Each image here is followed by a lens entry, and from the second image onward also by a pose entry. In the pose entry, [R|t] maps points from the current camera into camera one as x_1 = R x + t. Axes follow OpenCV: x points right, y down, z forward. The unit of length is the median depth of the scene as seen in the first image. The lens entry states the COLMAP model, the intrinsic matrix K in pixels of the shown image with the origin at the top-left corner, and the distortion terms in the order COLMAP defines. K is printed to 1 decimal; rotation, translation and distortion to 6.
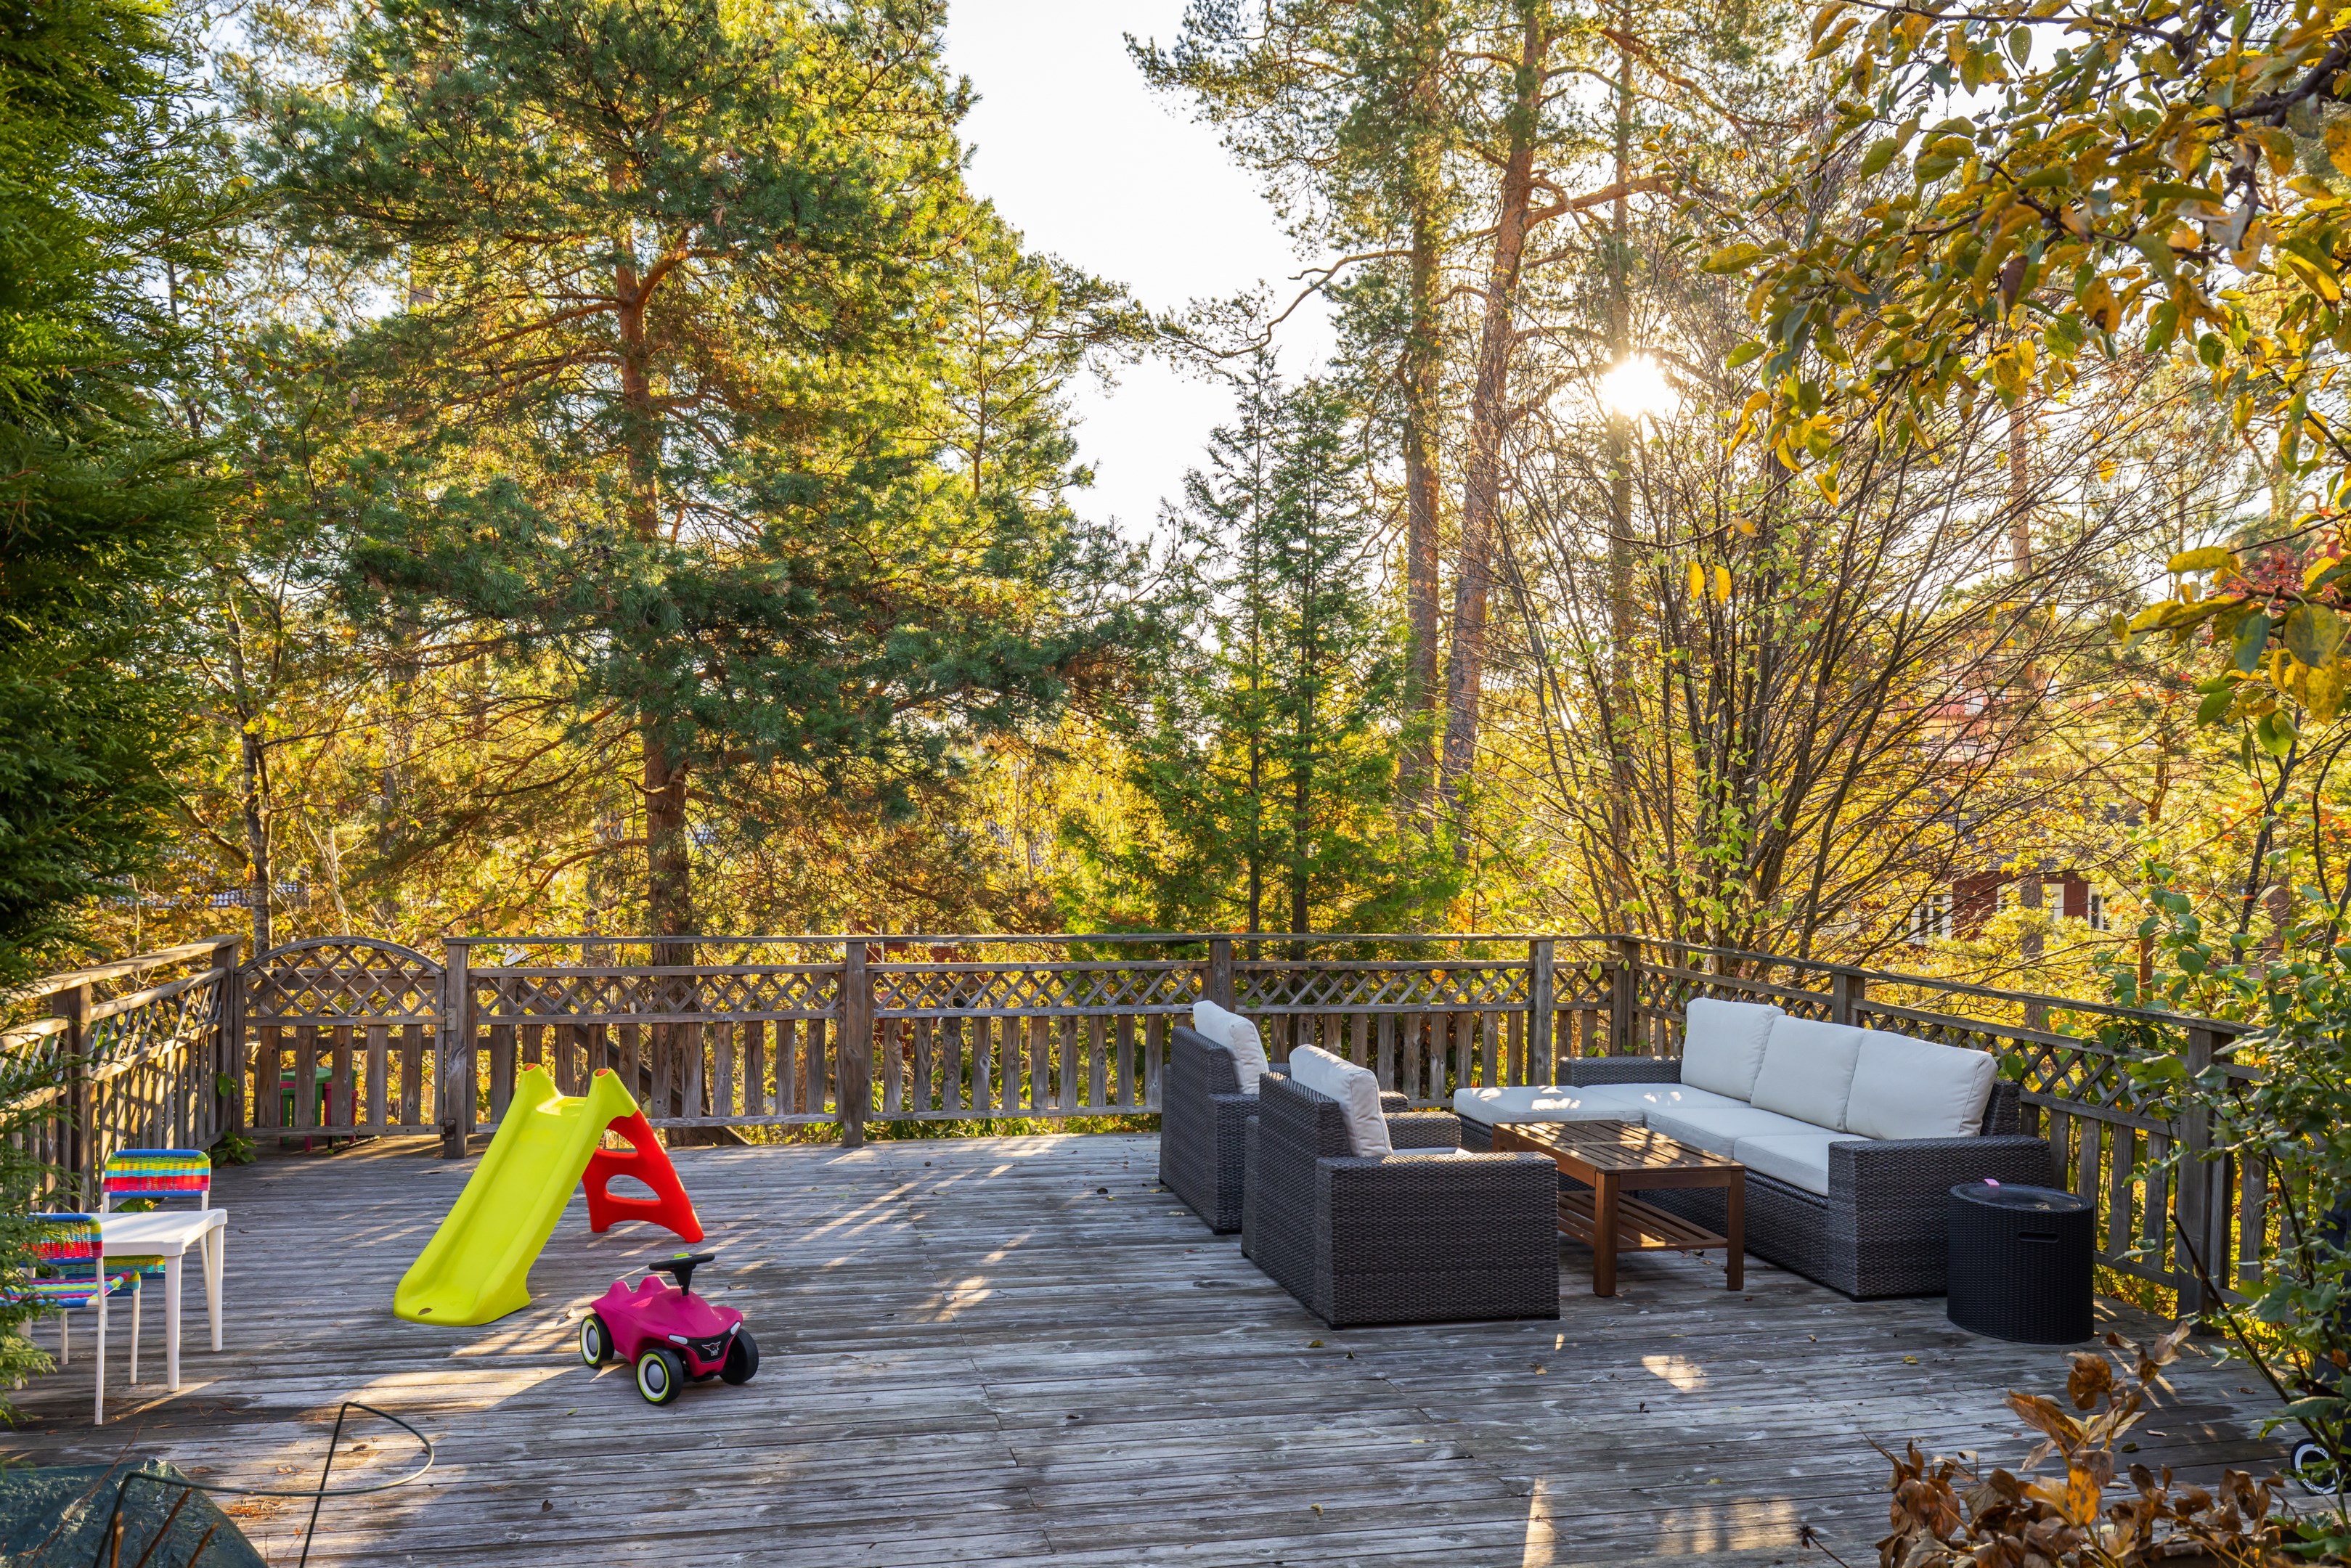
lens RADIAL K [[1691.3, 0, 1175.5], [0, 1691.3, 784.0], [0, 0, 1]] dist [0.002465, 0.001232]
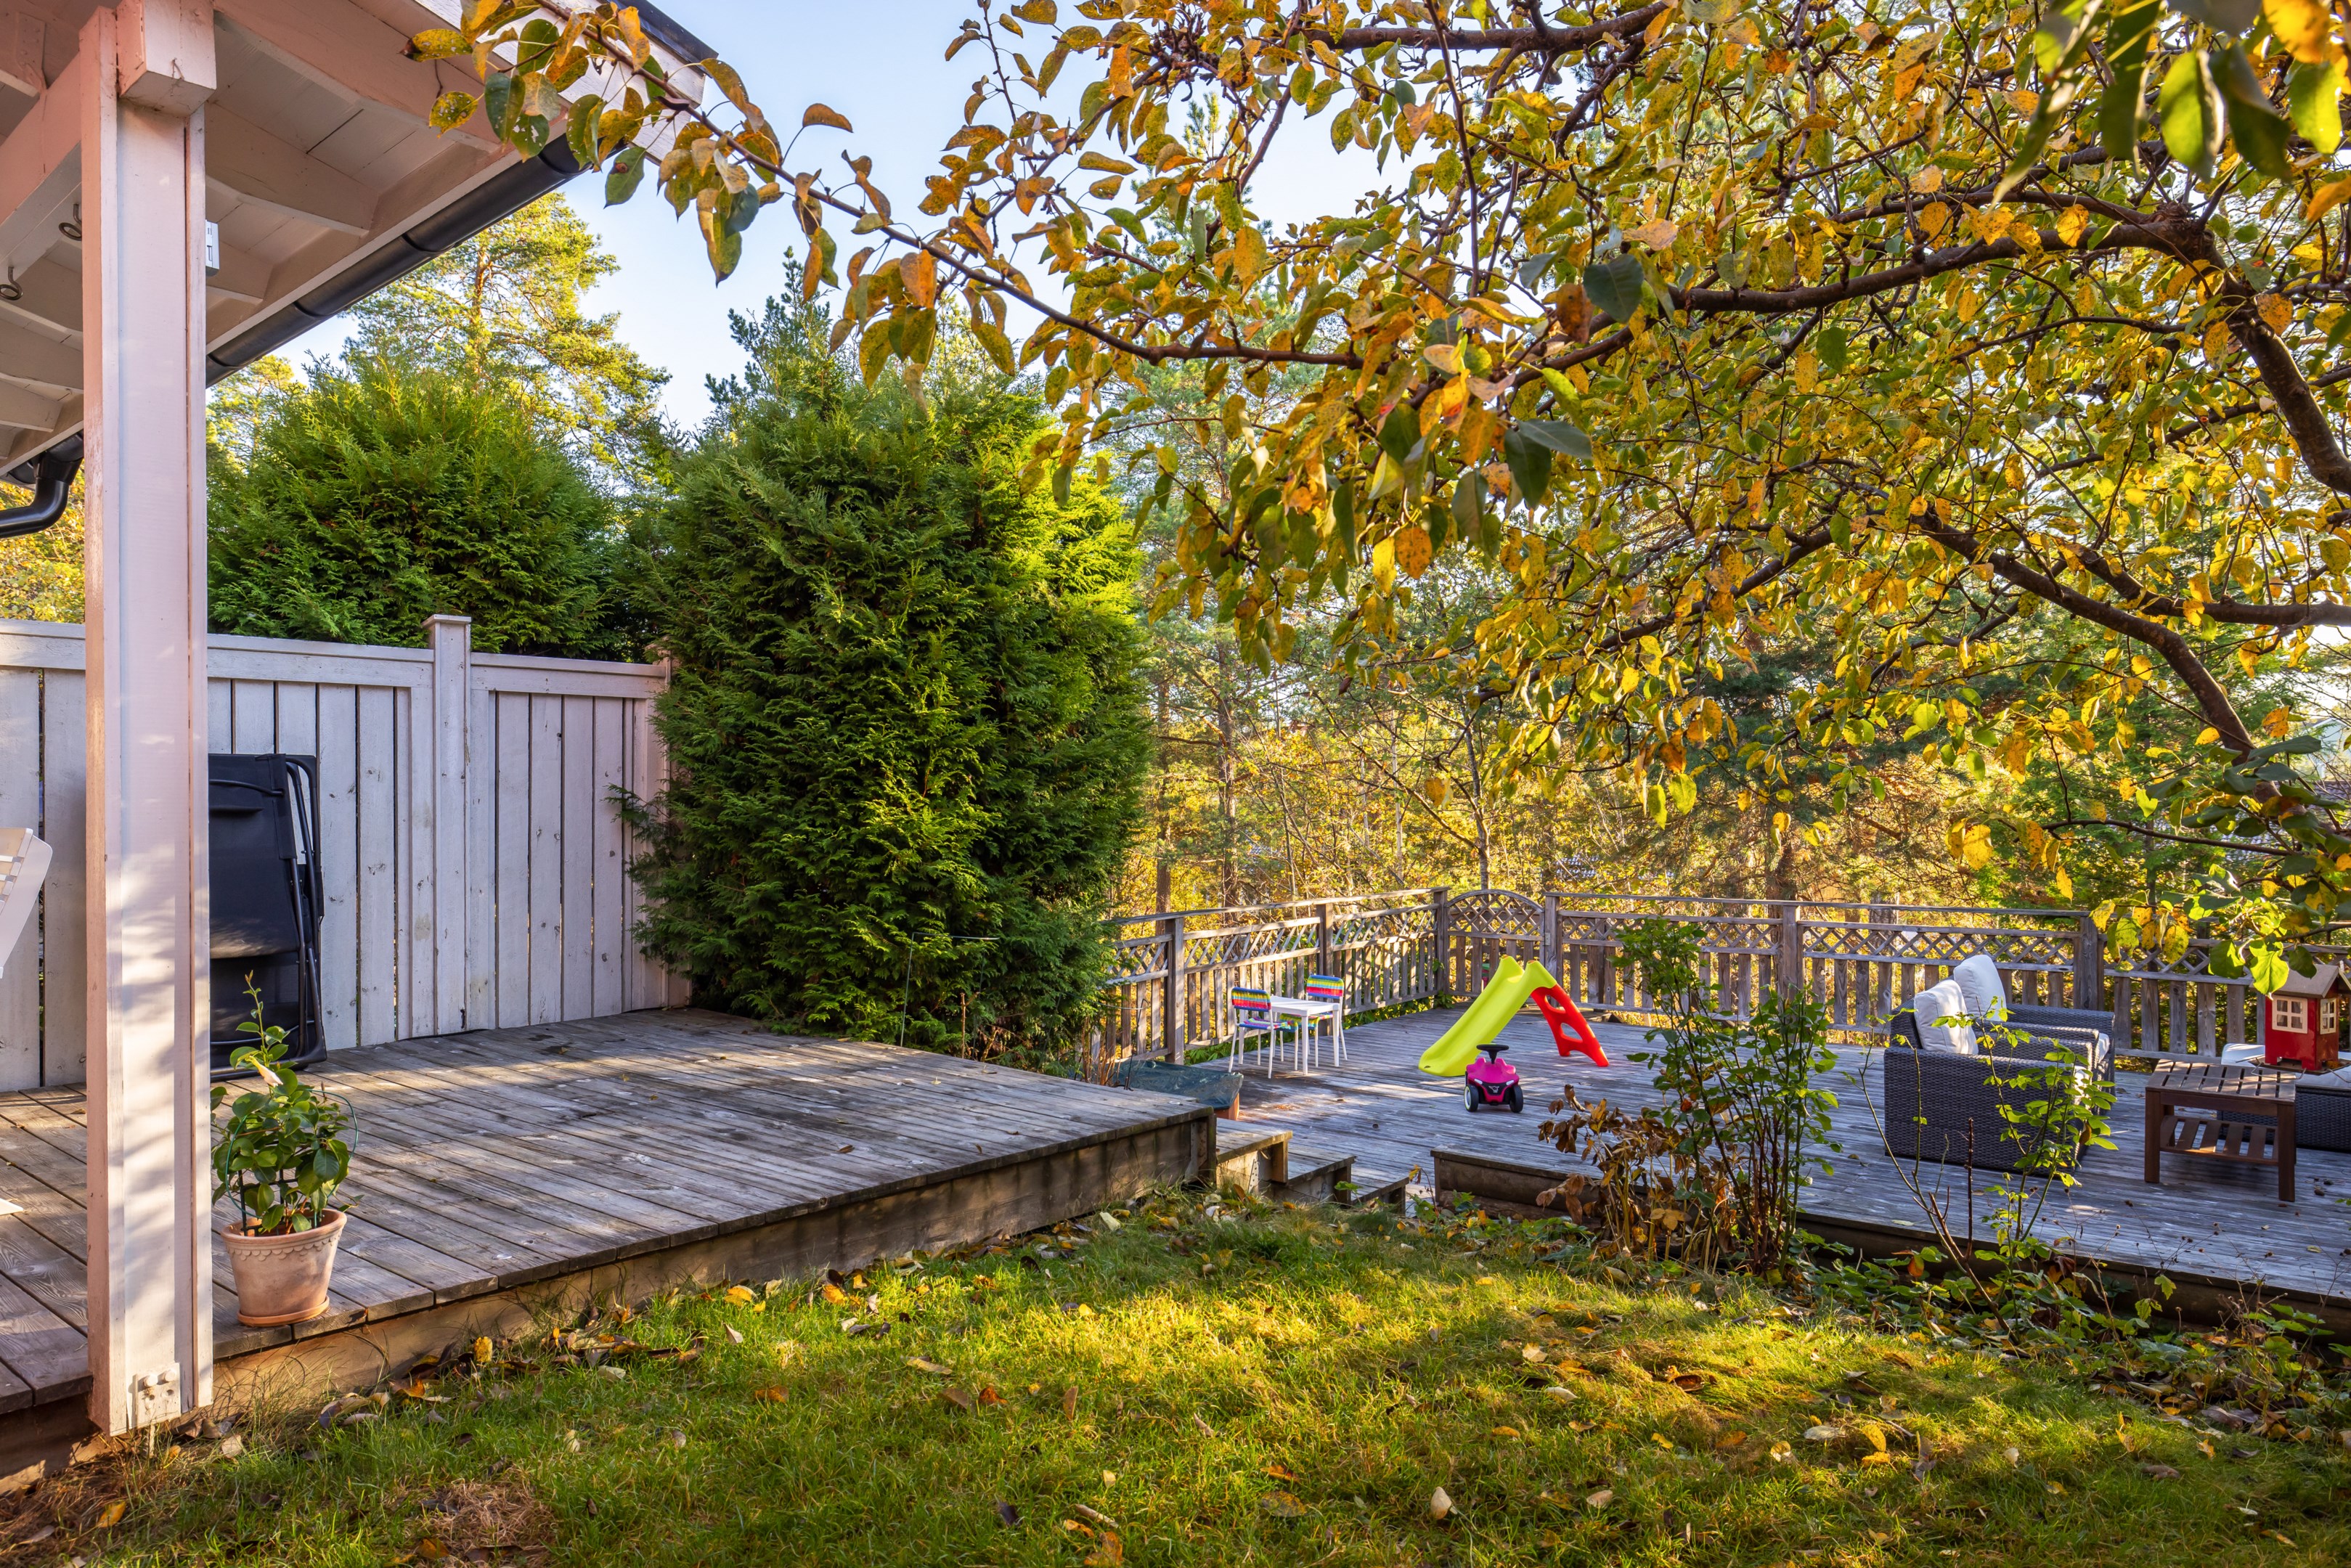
lens RADIAL K [[1400.4, 0, 1175.5], [0, 1400.4, 784.0], [0, 0, 1]] dist [-0.004946, 0.001786]
pose [[0.658676, -0.015101, -0.752275, 0.549393], [0.025219, 0.999680, 0.002013, -0.039310], [0.752004, -0.020297, 0.658846, -0.296246]]
